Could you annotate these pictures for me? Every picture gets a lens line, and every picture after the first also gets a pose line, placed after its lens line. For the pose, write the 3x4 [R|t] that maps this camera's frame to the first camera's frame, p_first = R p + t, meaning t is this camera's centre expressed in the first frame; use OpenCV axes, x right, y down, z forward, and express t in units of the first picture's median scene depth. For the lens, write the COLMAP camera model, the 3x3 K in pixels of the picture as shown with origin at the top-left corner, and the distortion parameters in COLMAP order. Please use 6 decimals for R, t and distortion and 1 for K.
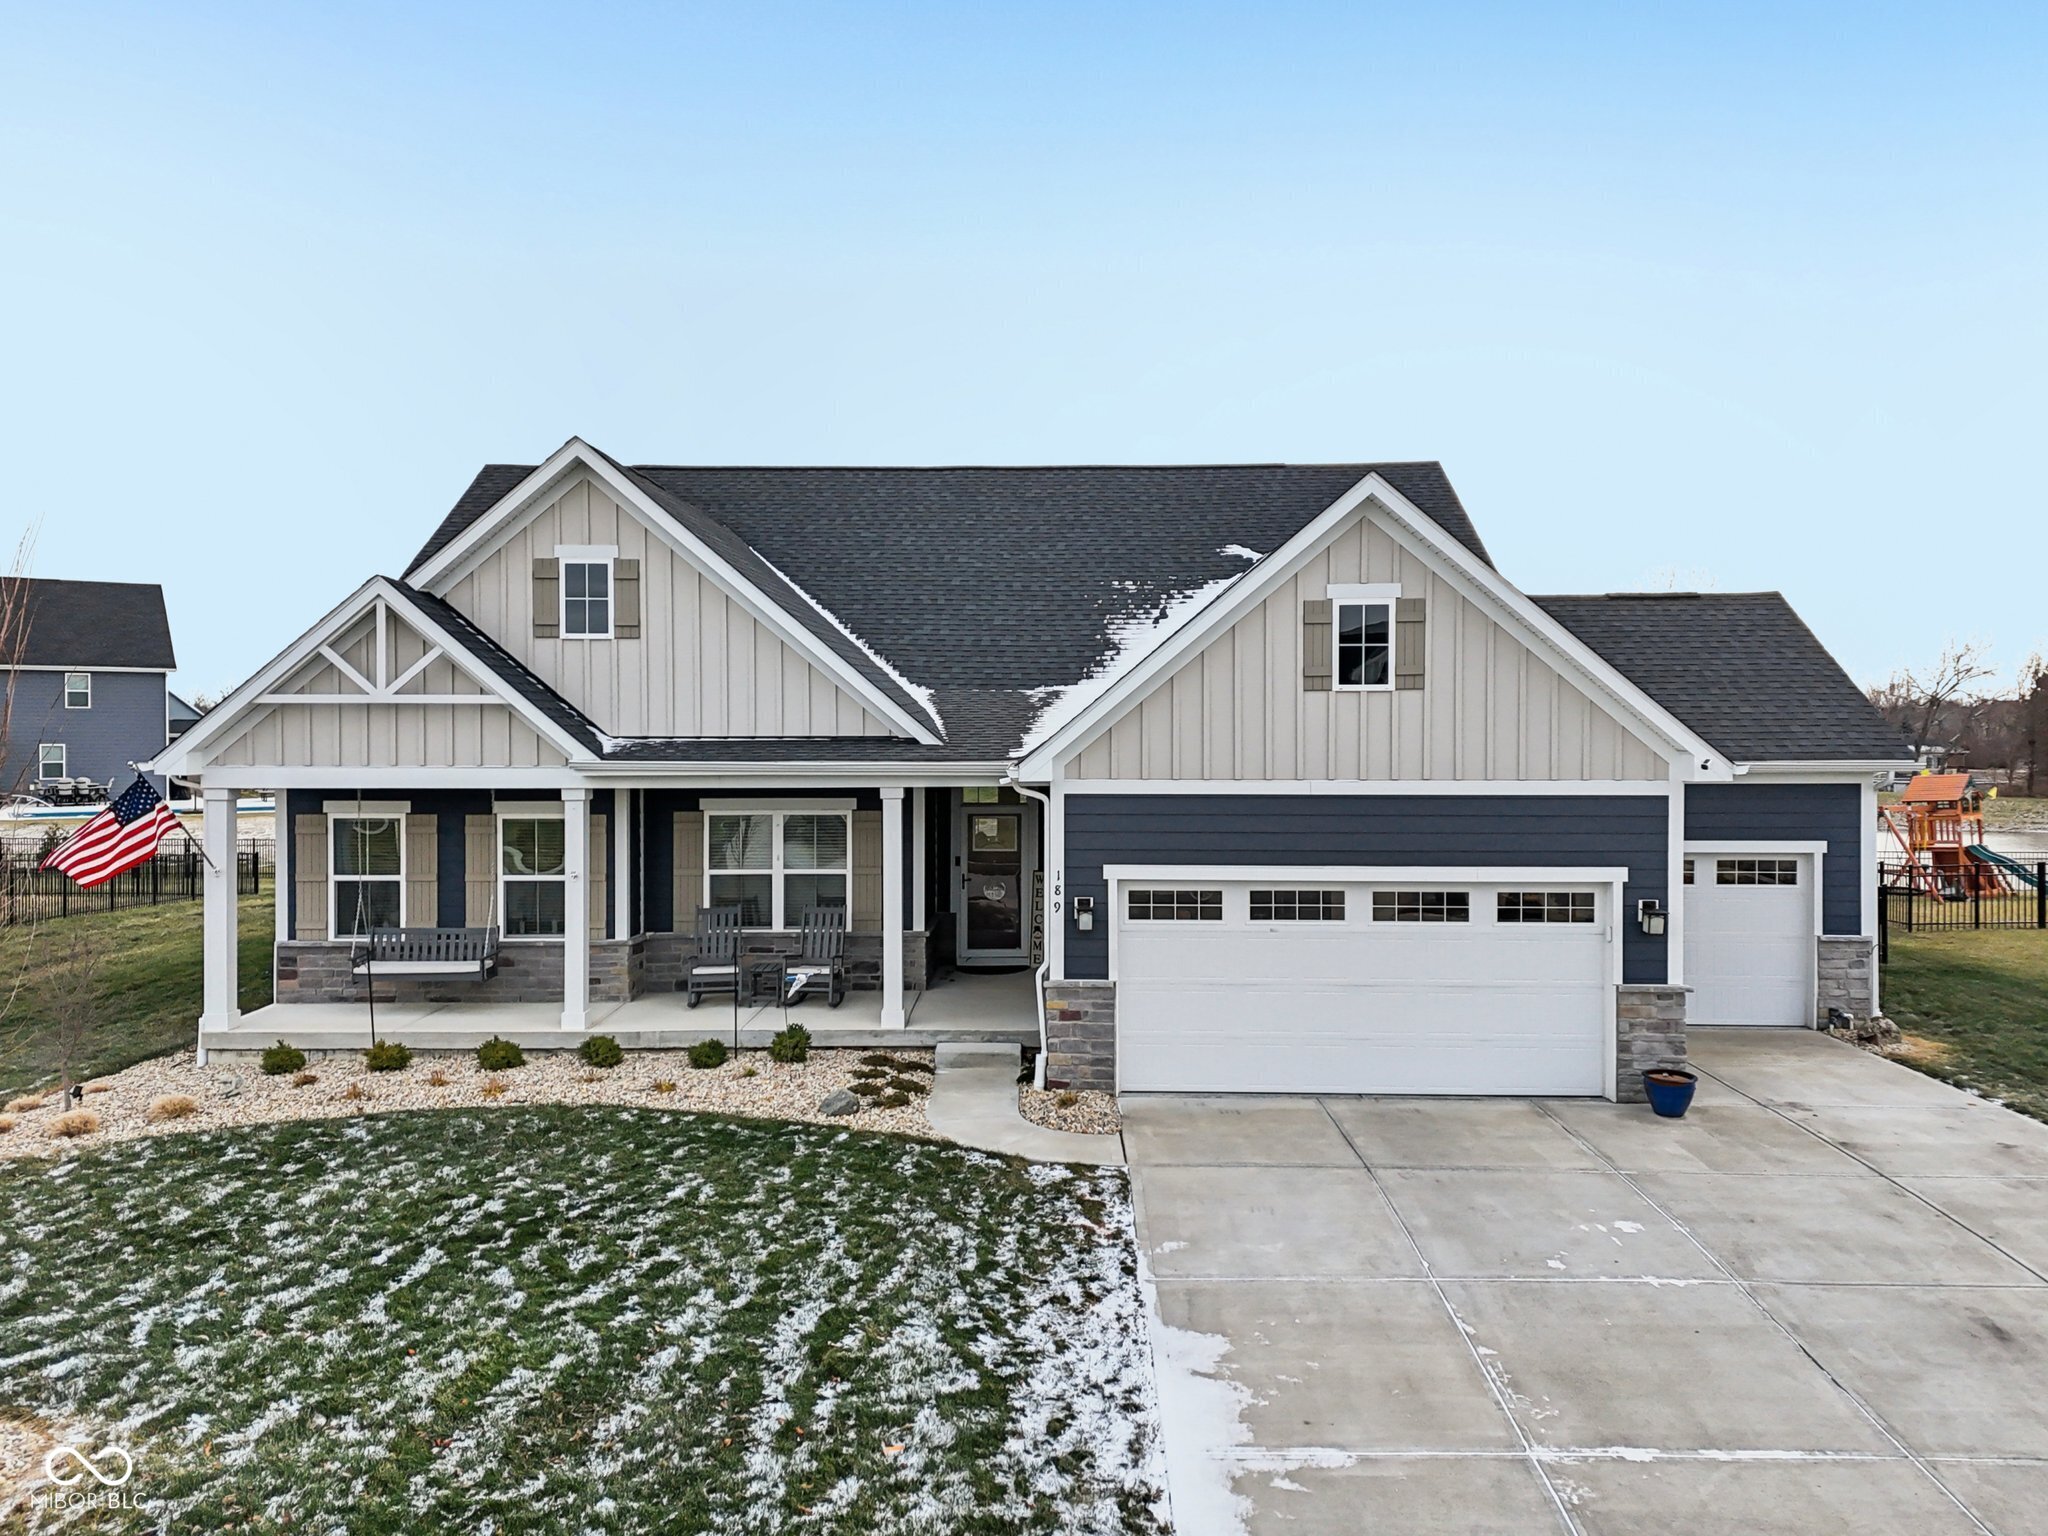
lens RADIAL K [[1501.8, 0, 1019.3], [0, 1501.8, 770.1], [0, 0, 1]] dist [0.084737, -0.071443]
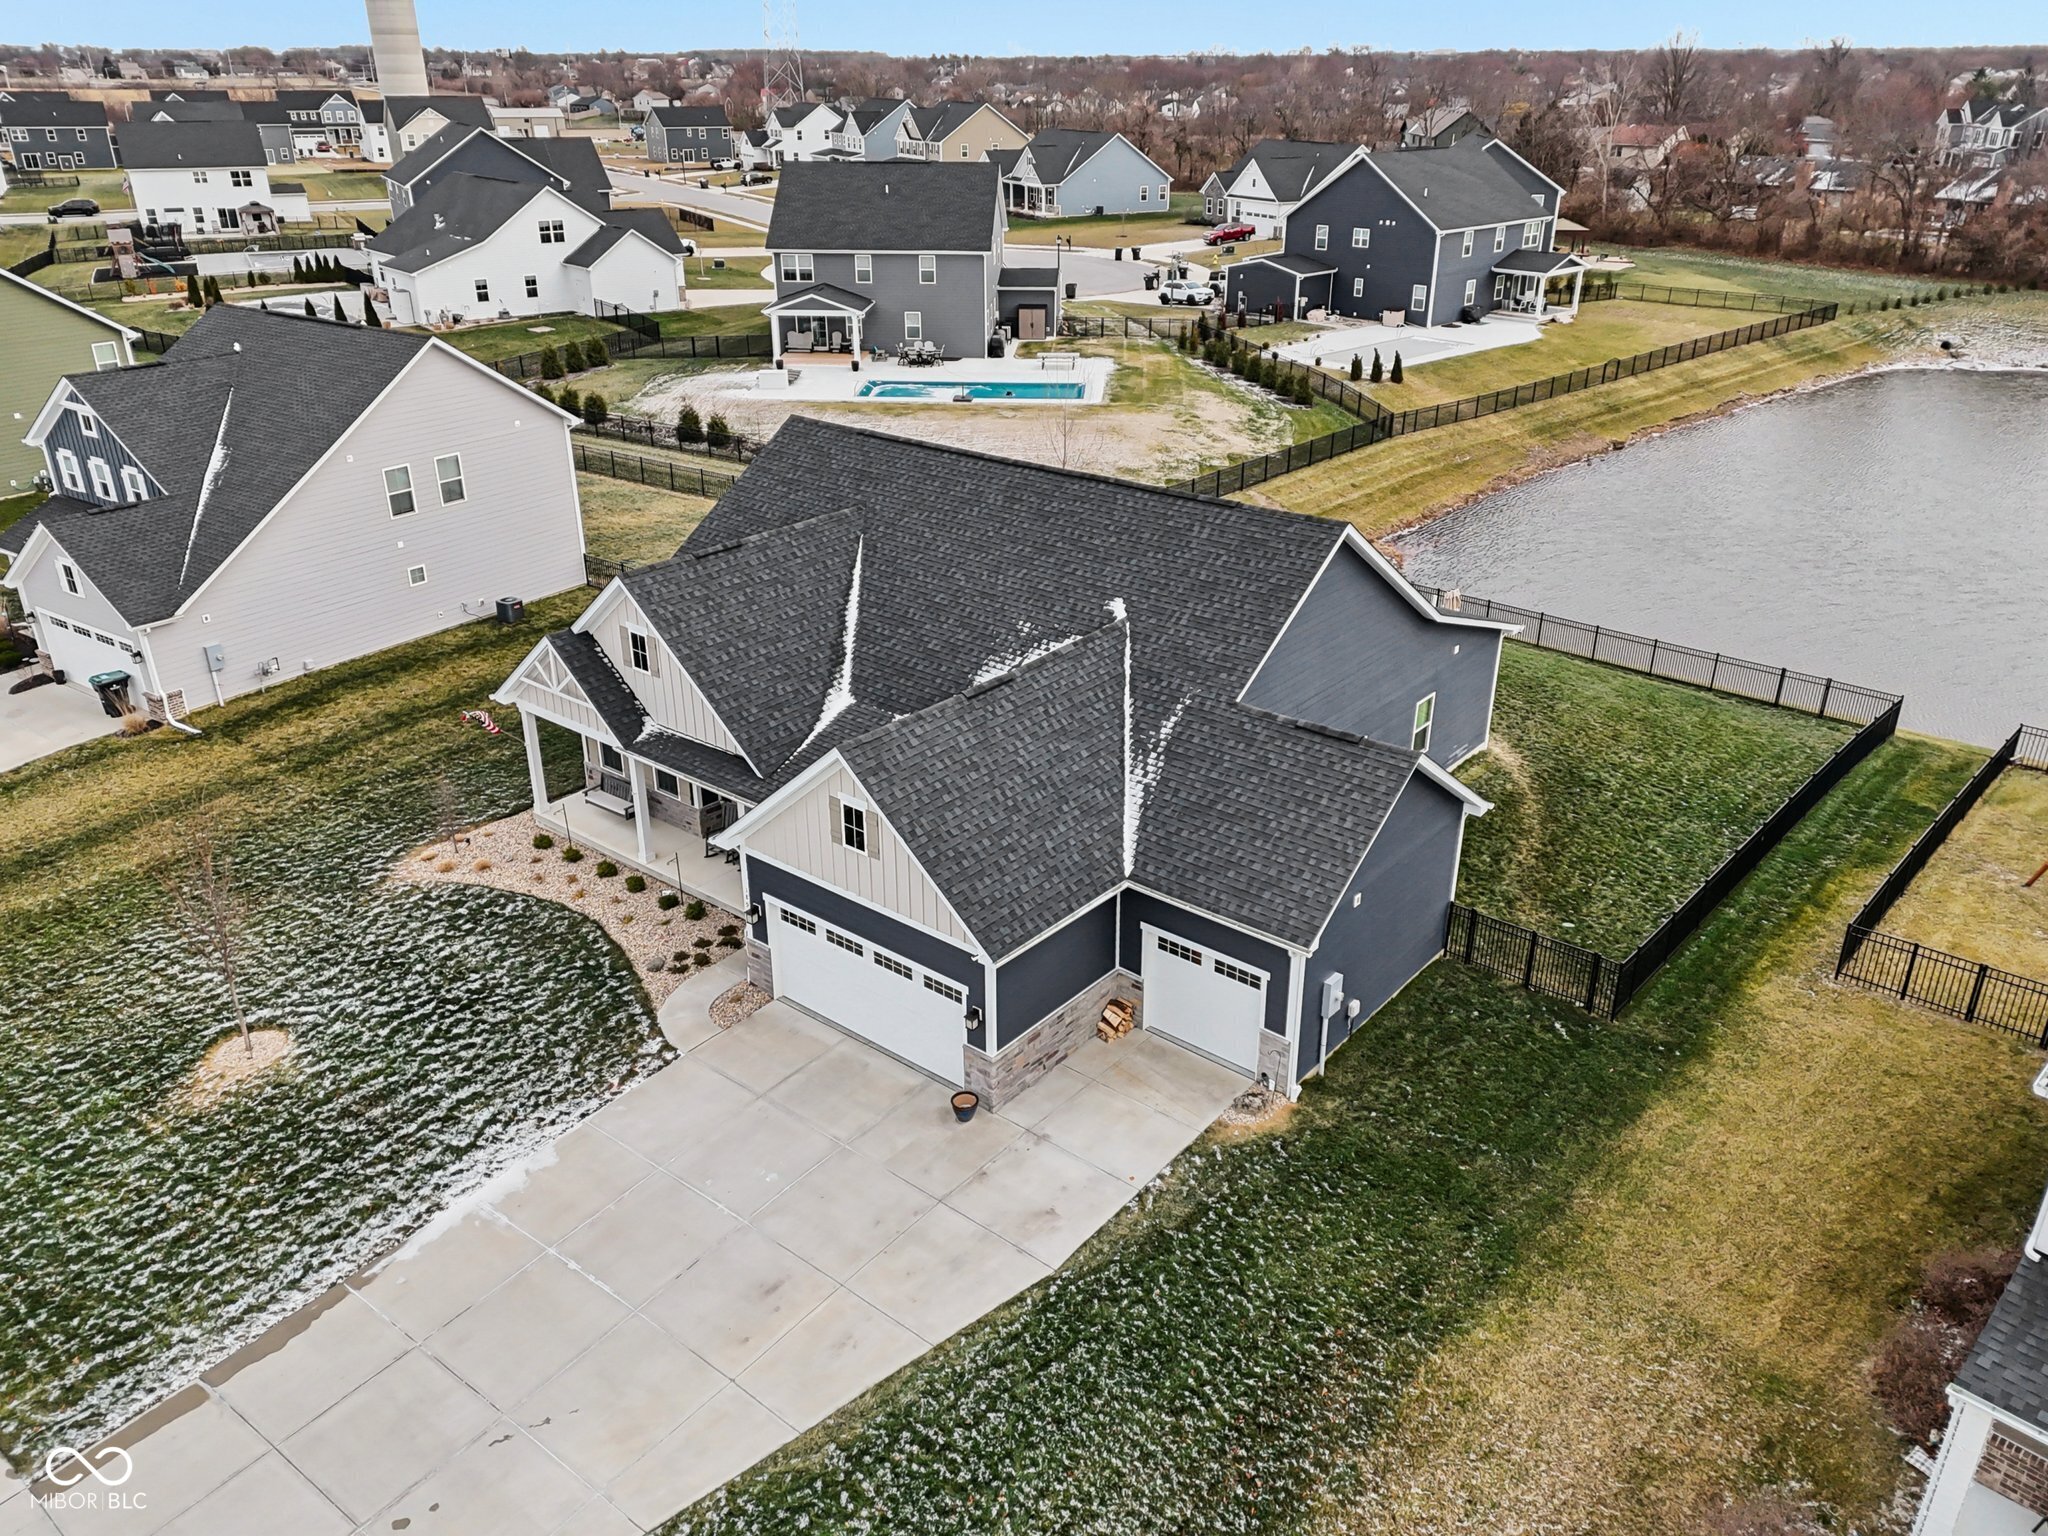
lens RADIAL K [[1511.6, 0, 1016.1], [0, 1511.6, 765.3], [0, 0, 1]] dist [0.083737, -0.069811]
pose [[0.785407, 0.258200, -0.562555, 1.341580], [-0.016563, 0.917284, 0.397889, -0.849354], [0.618758, -0.303187, 0.724718, -0.128642]]
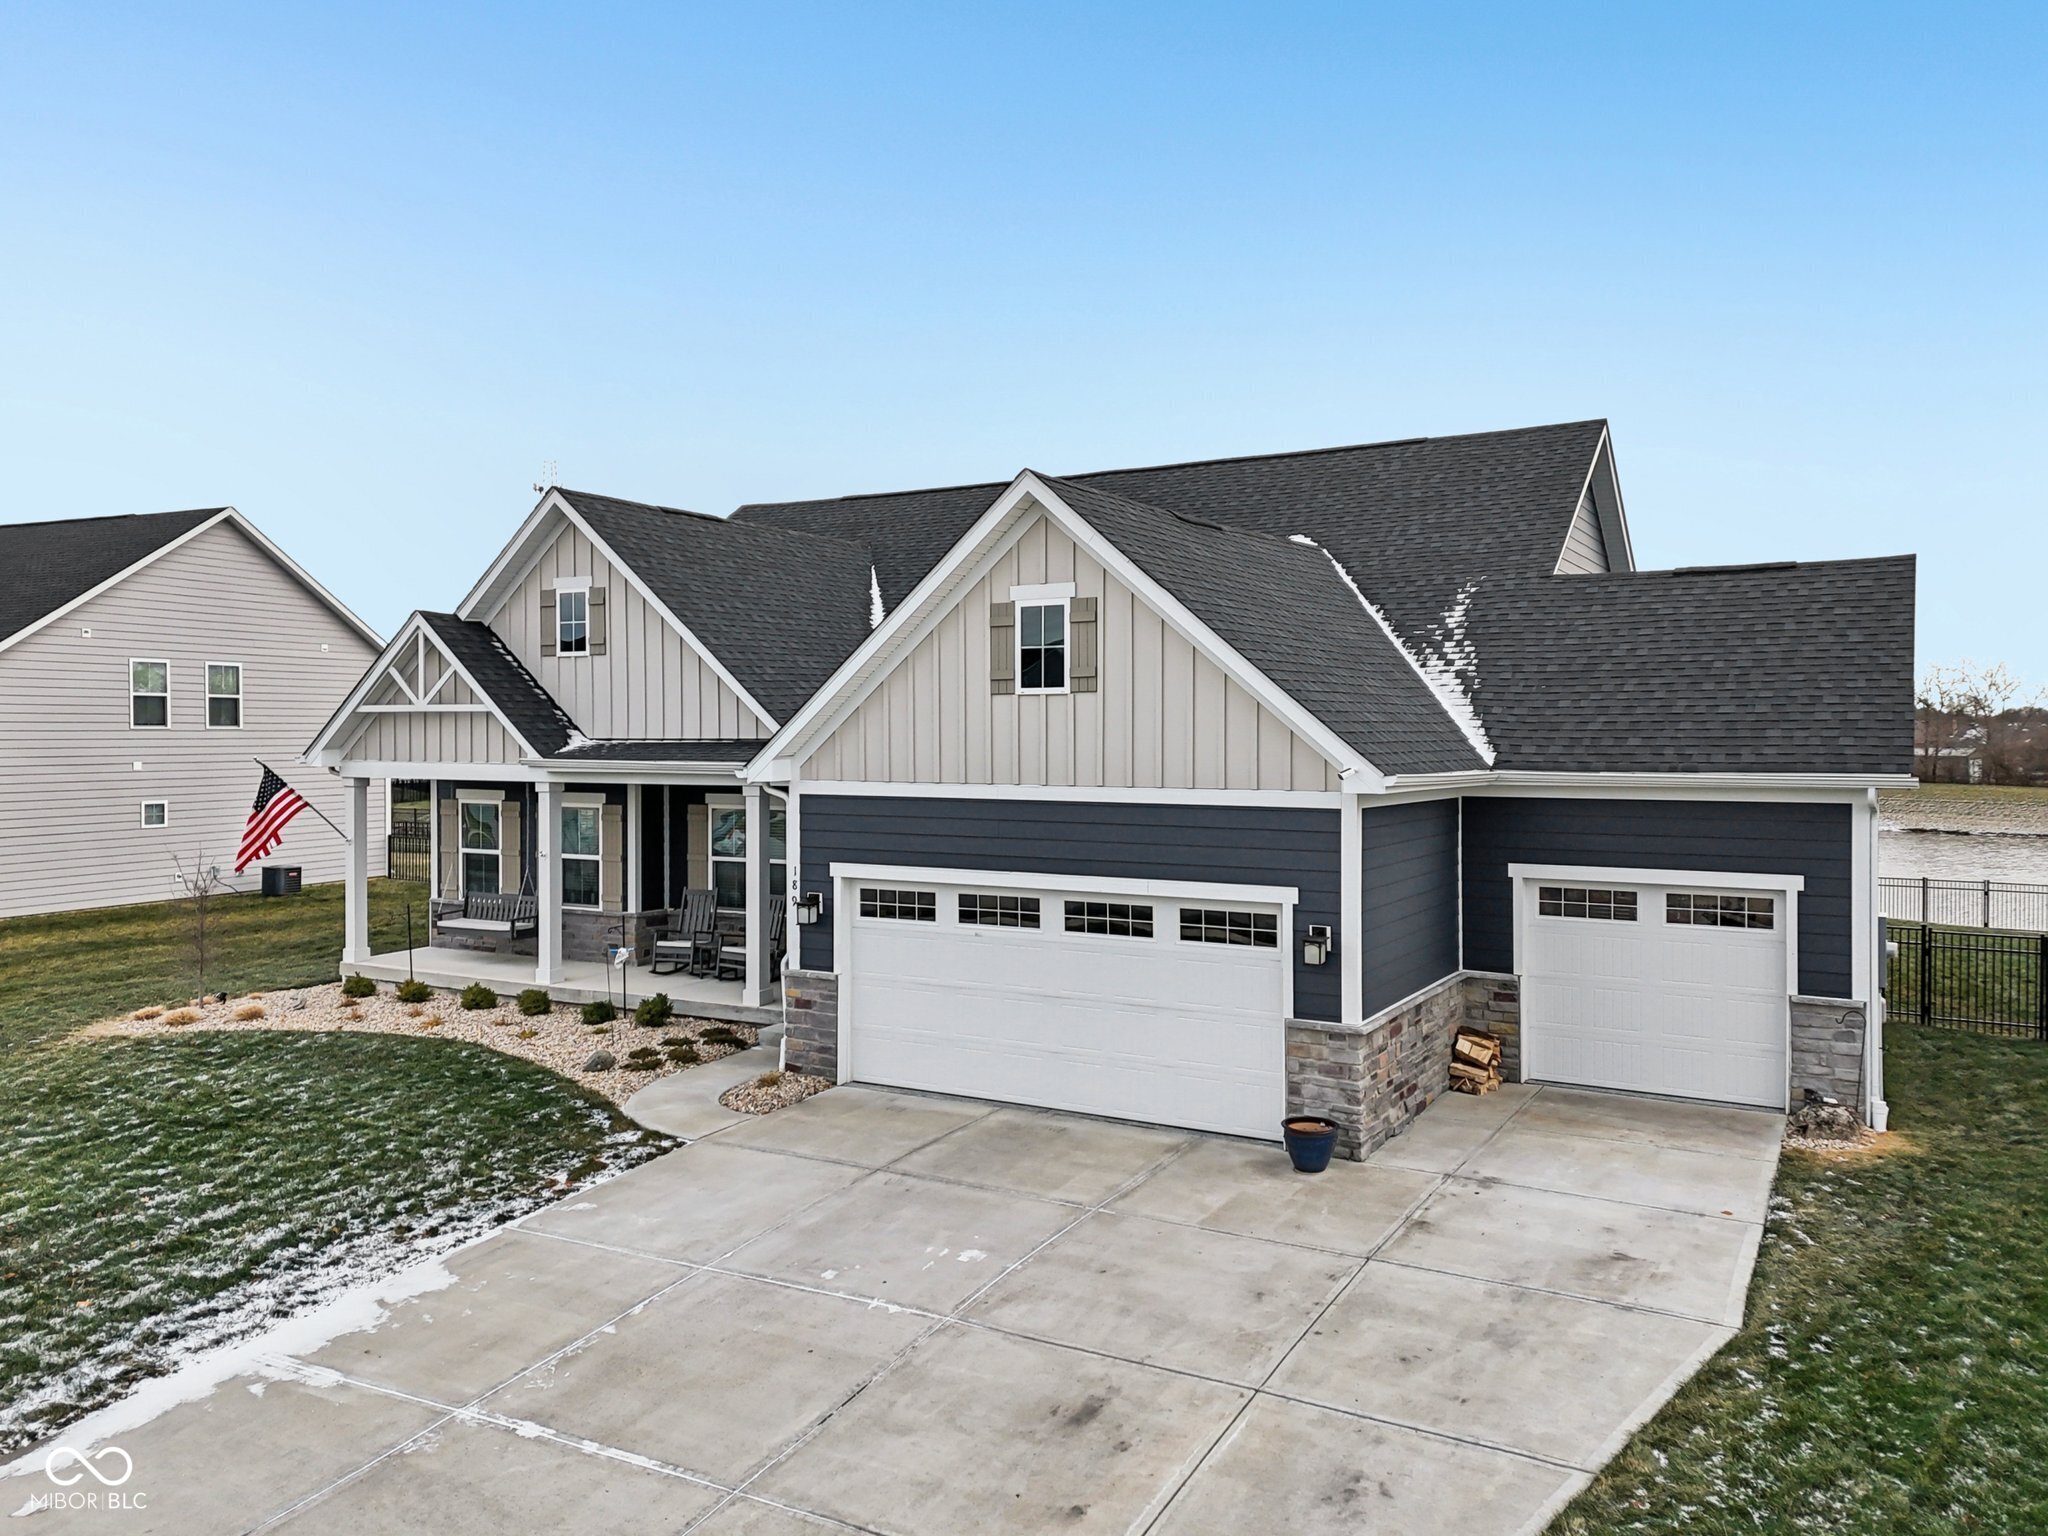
lens RADIAL K [[1511.6, 0, 1016.1], [0, 1511.6, 765.3], [0, 0, 1]] dist [0.083737, -0.069811]
pose [[0.877425, 0.011199, -0.479584, 0.682323], [-0.013390, 0.999910, -0.001150, -0.005213], [0.479528, 0.007431, 0.877495, 0.136201]]
